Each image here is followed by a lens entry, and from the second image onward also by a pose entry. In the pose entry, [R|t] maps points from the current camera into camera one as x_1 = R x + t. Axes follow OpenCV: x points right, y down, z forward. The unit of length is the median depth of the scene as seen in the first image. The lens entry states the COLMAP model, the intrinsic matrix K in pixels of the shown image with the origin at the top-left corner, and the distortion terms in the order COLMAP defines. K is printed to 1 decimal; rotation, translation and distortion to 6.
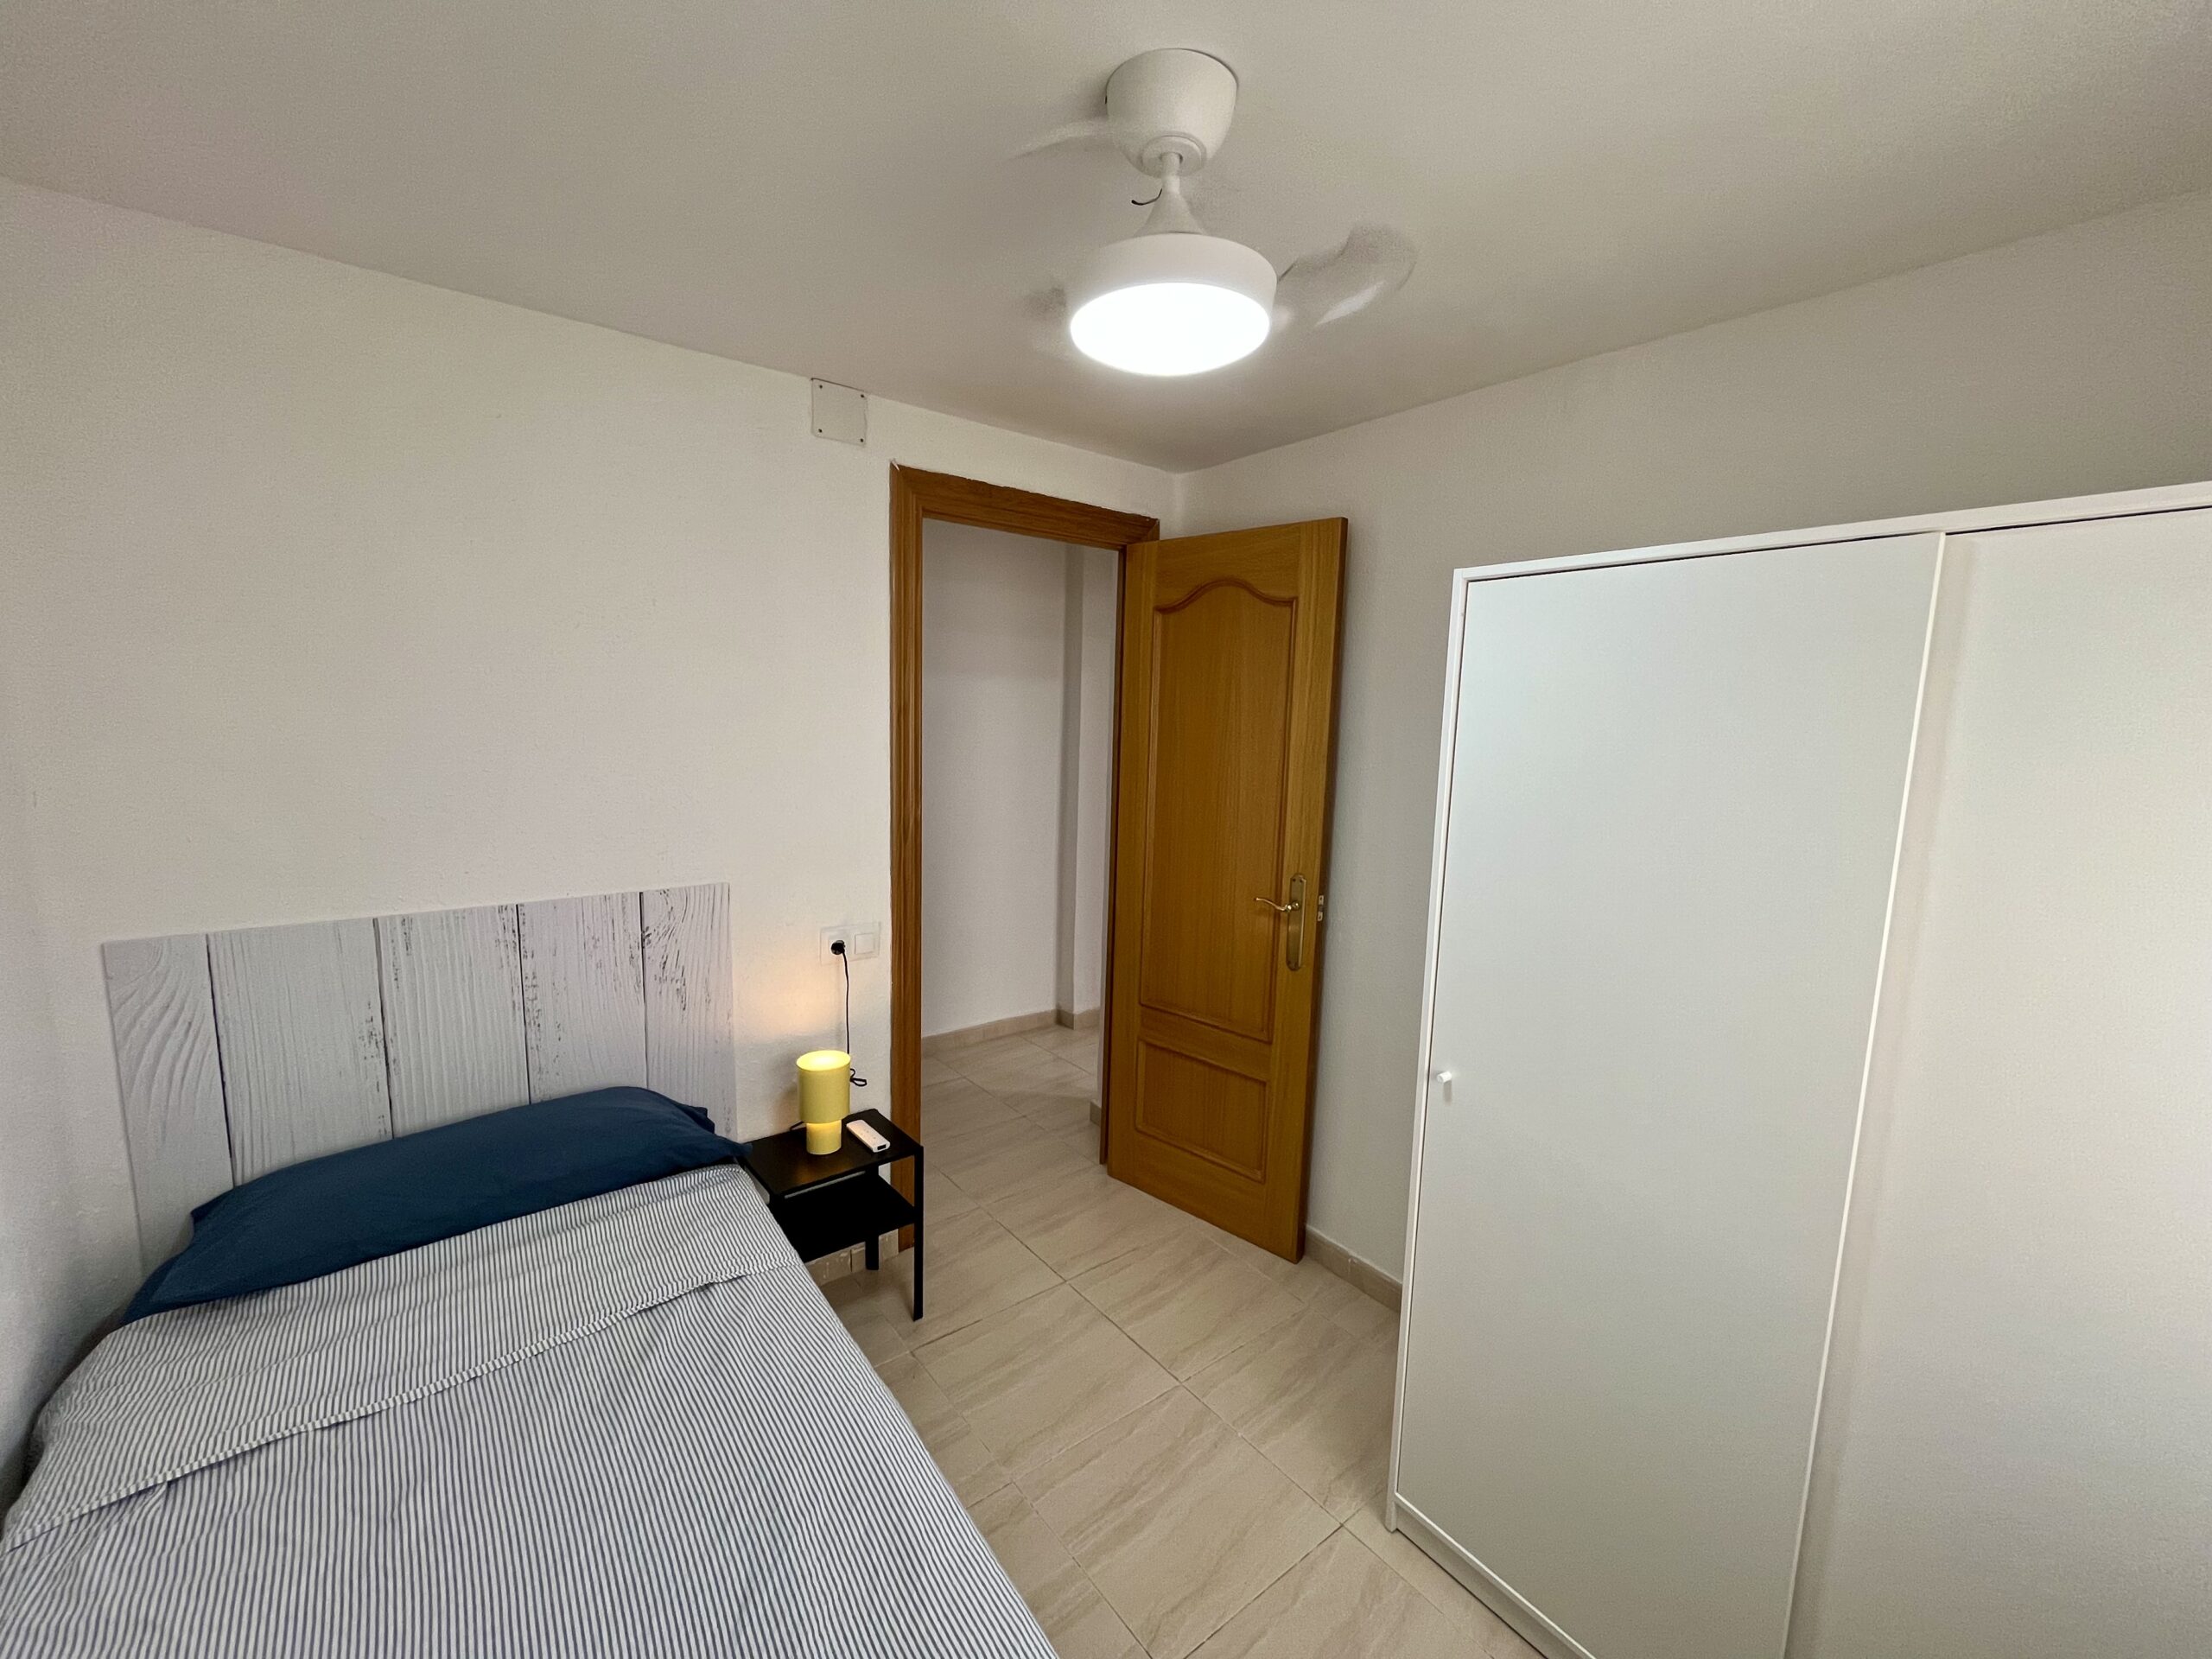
lens RADIAL K [[899.4, 0, 1108.7], [0, 899.4, 825.3], [0, 0, 1]] dist [-0.002955, 0.000018]
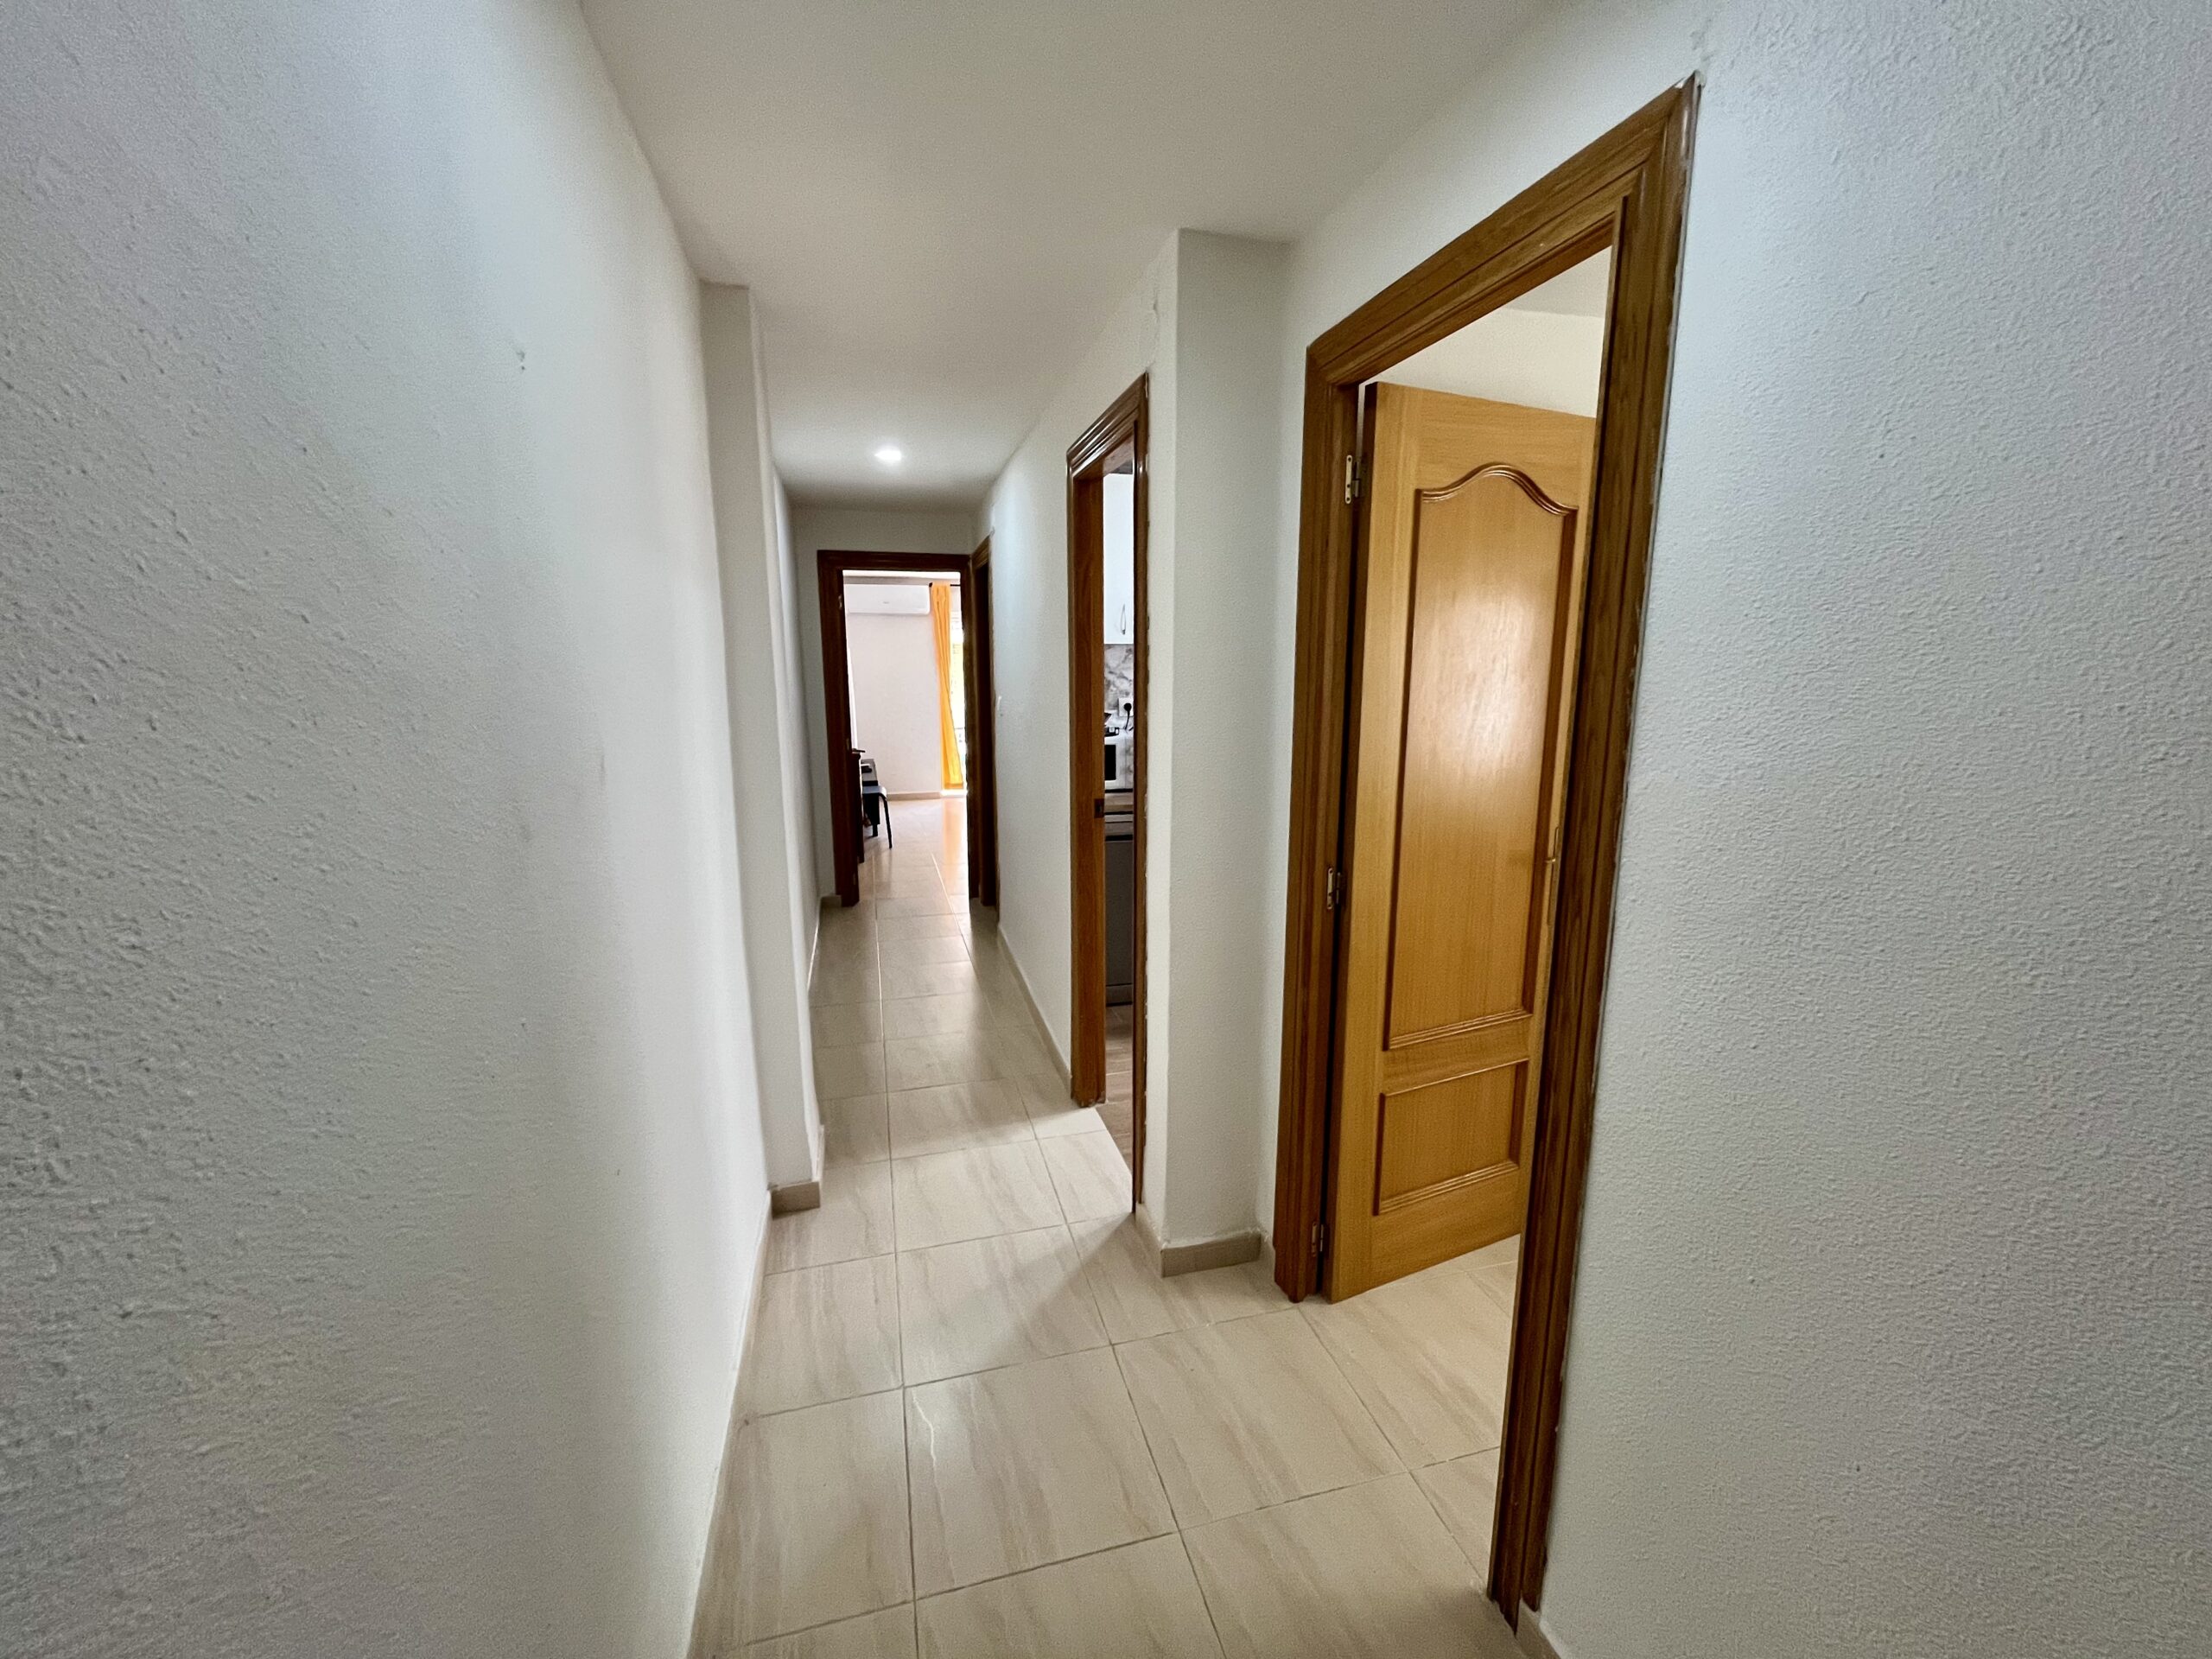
lens RADIAL K [[899.4, 0, 1114.2], [0, 899.4, 831.7], [0, 0, 1]] dist [-0.002955, 0.000018]
pose [[0.401420, -0.196386, 0.894592, -0.628545], [0.133337, 0.978866, 0.155056, -0.110095], [-0.906136, 0.057040, 0.419122, 0.830018]]
